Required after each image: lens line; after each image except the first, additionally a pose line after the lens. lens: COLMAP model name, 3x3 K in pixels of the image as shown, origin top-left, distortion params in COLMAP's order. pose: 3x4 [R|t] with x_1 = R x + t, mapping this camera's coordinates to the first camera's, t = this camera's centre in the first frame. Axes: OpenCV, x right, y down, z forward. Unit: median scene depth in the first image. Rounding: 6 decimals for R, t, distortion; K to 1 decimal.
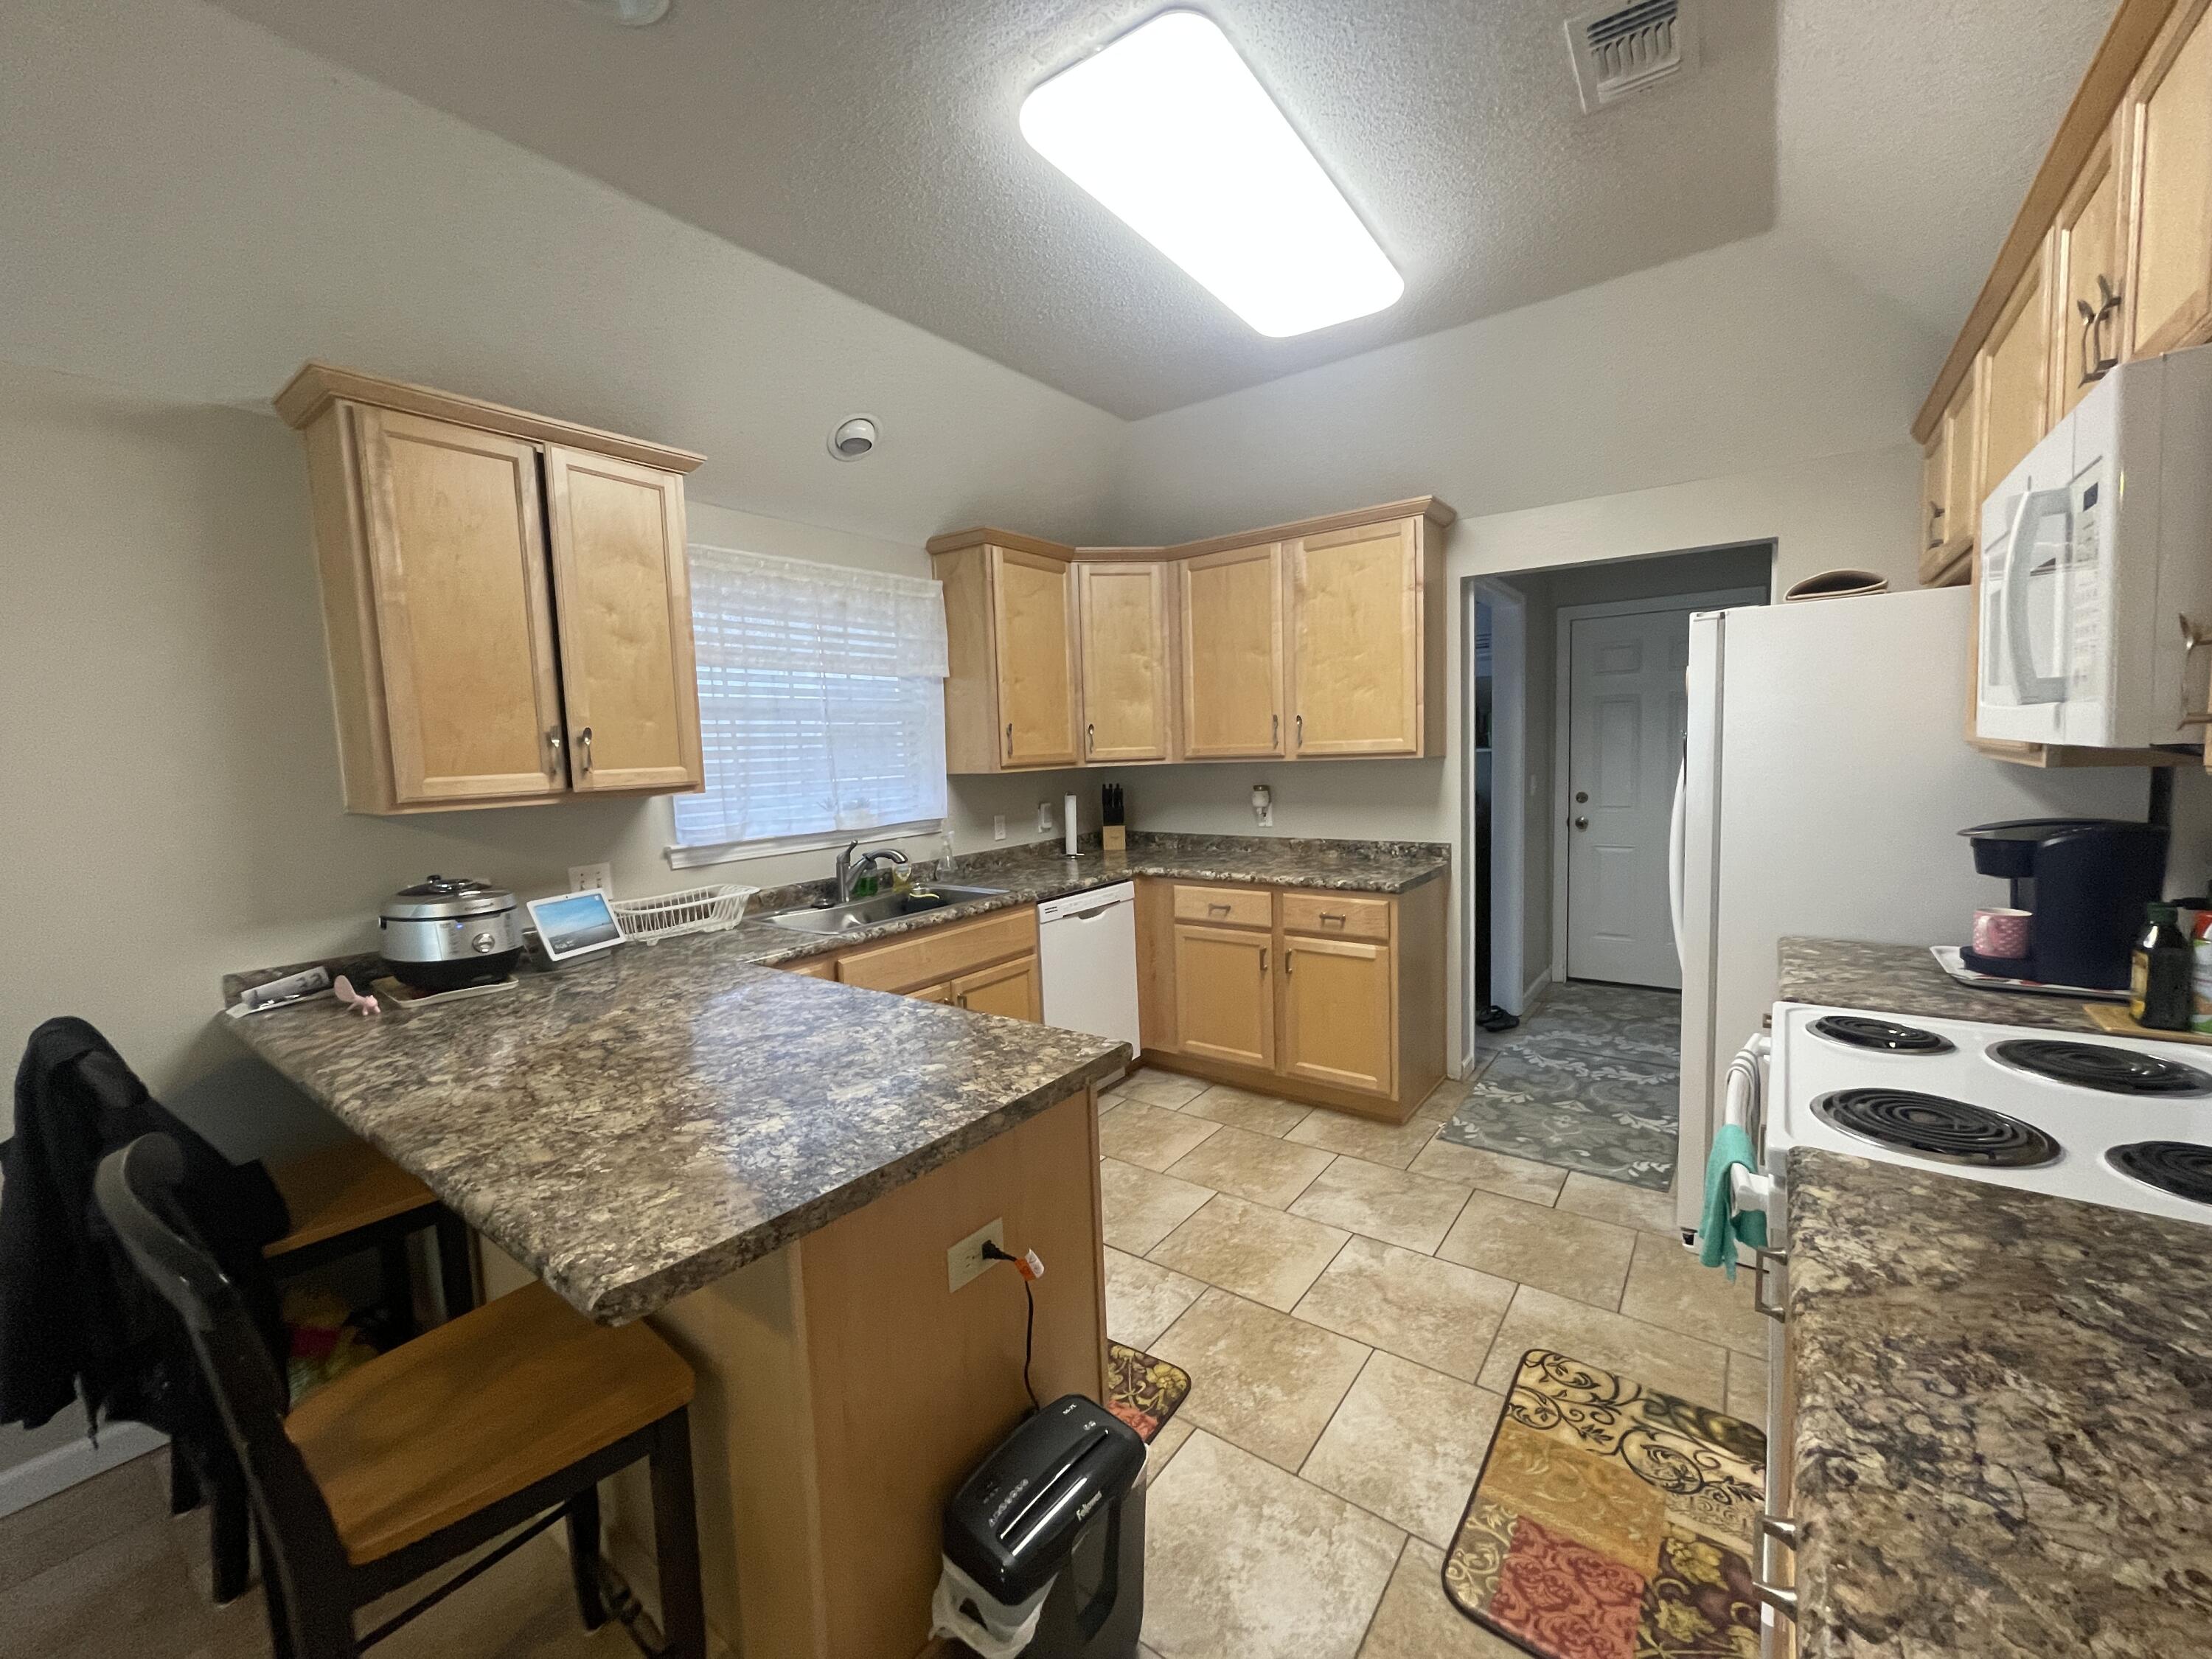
lens RADIAL K [[886.8, 0, 1098.5], [0, 886.8, 823.1], [0, 0, 1]] dist [-0.003120, 0.000571]
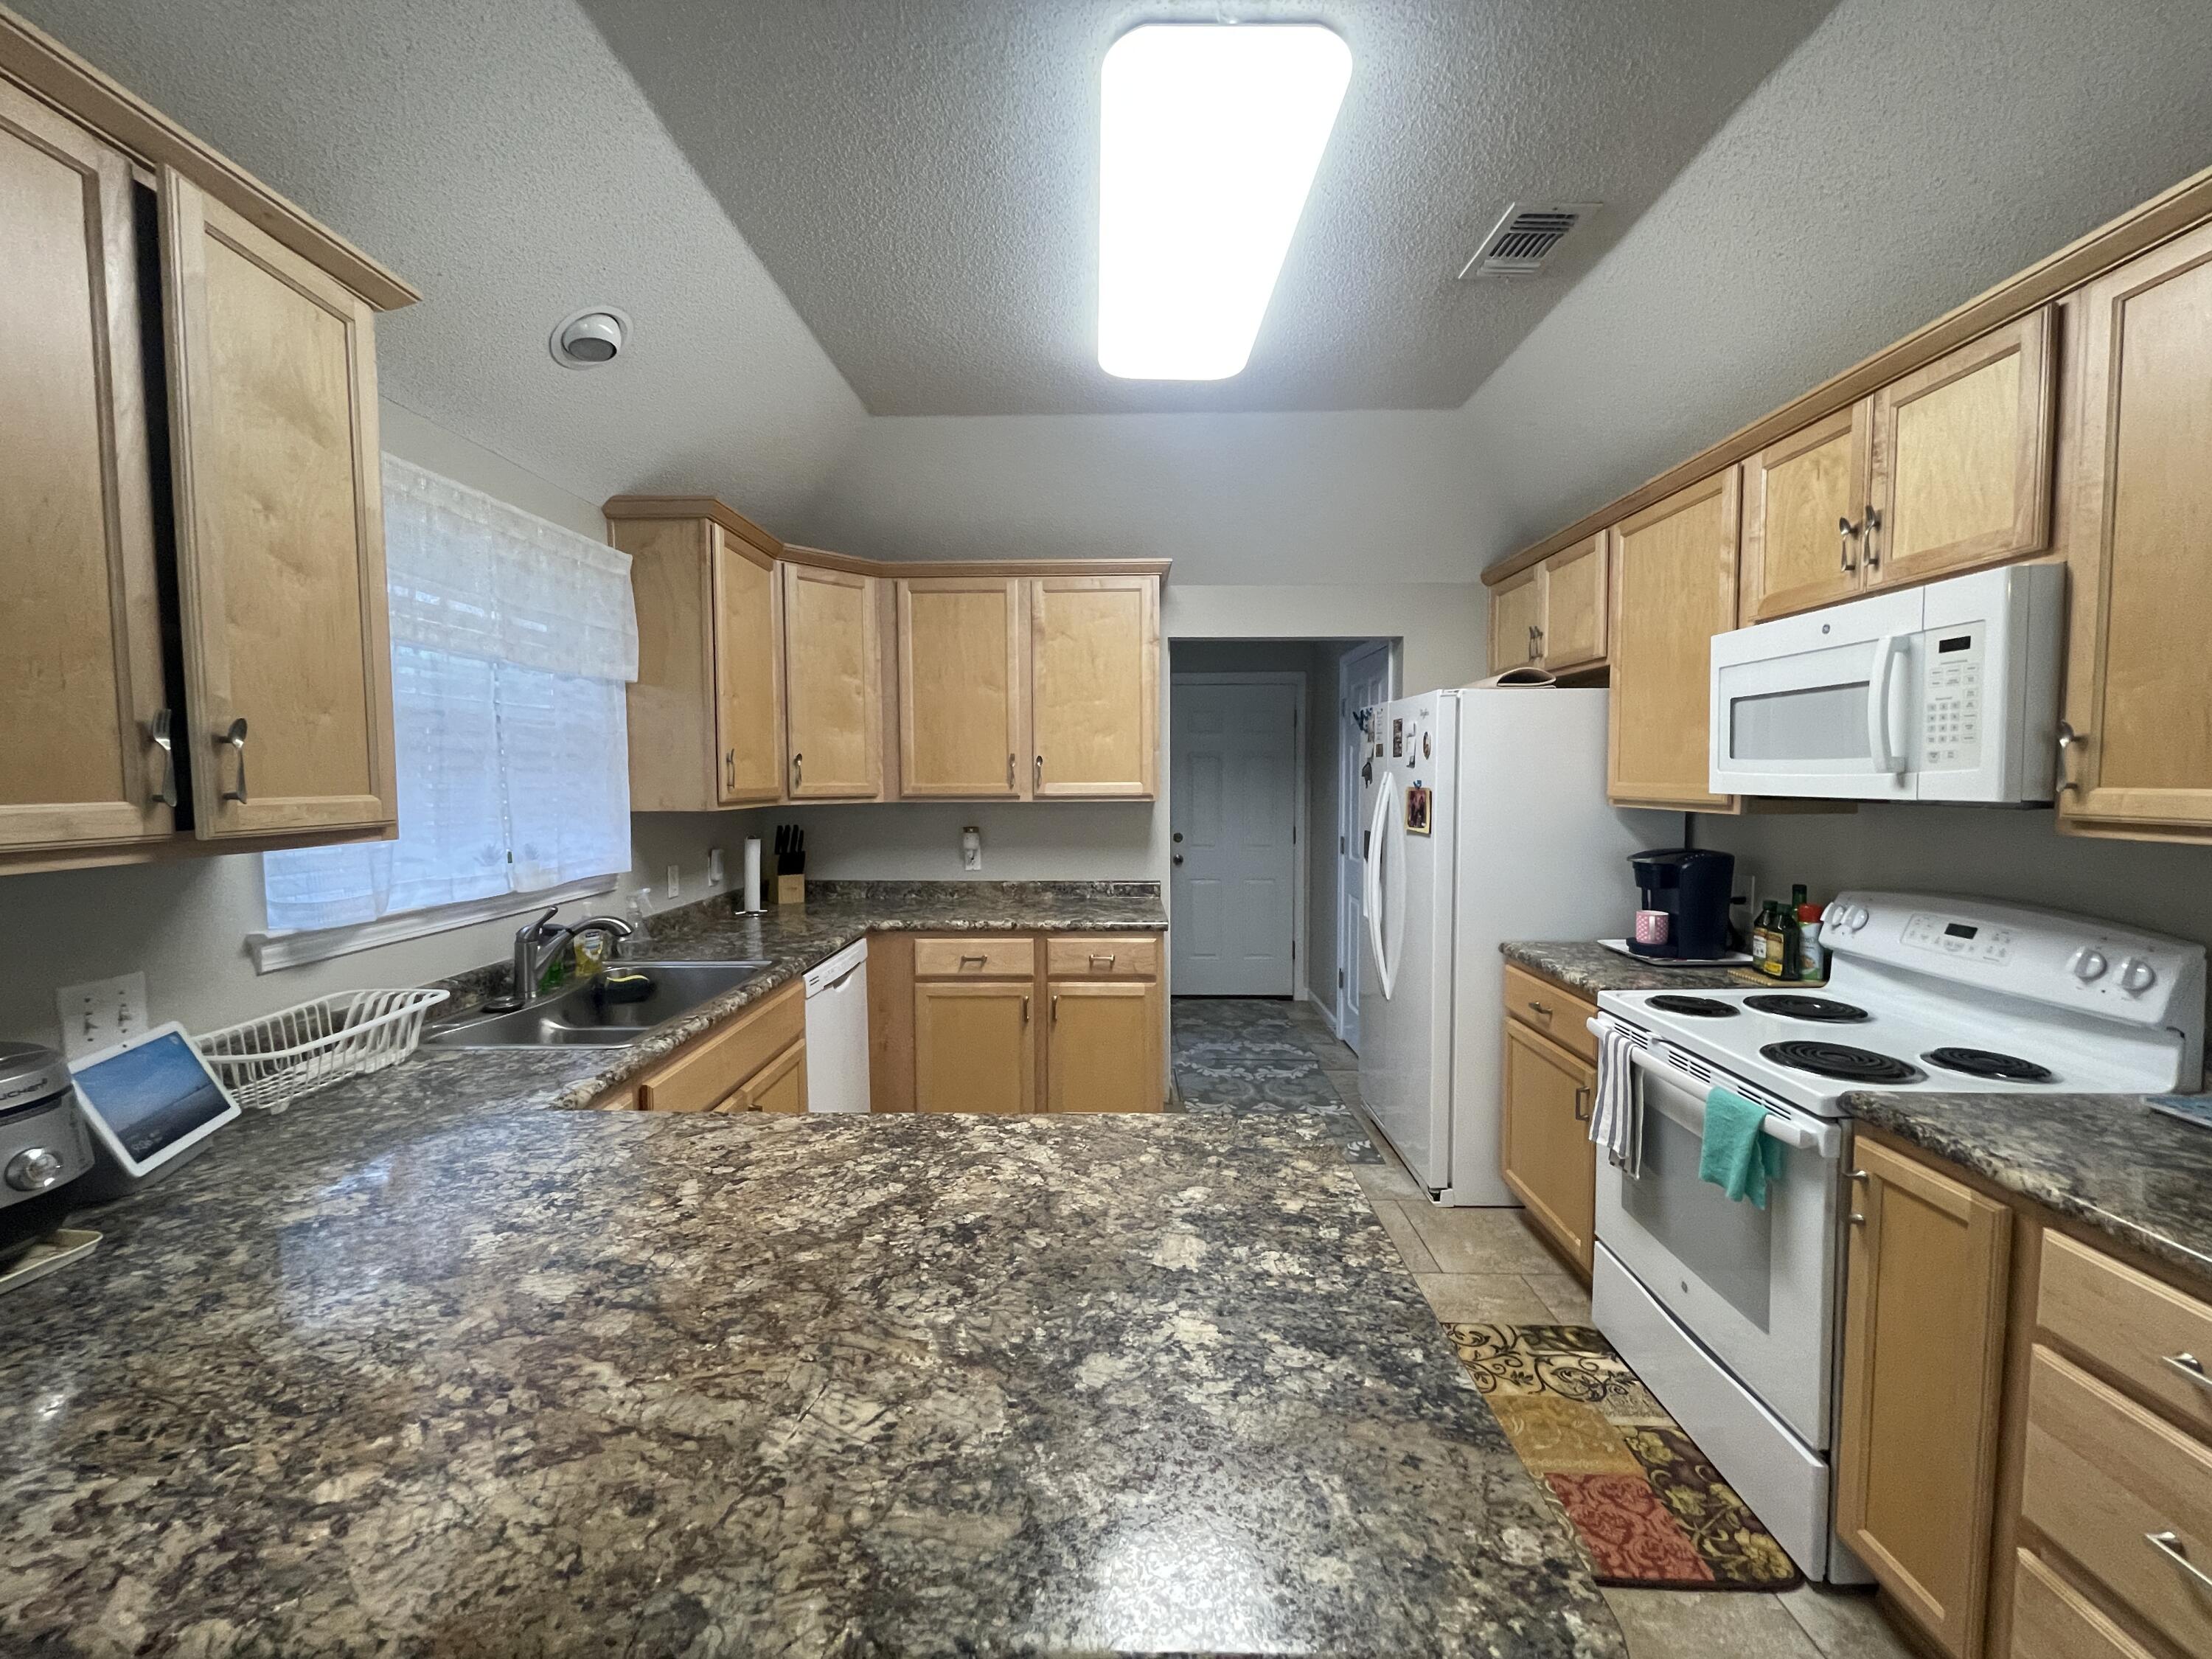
lens RADIAL K [[886.8, 0, 1096.9], [0, 886.8, 824.4], [0, 0, 1]] dist [-0.003120, 0.000571]
pose [[0.813878, 0.001474, 0.581033, -0.376567], [0.024885, 0.998991, -0.037392, -0.009241], [-0.580502, 0.044891, 0.813020, 0.219294]]
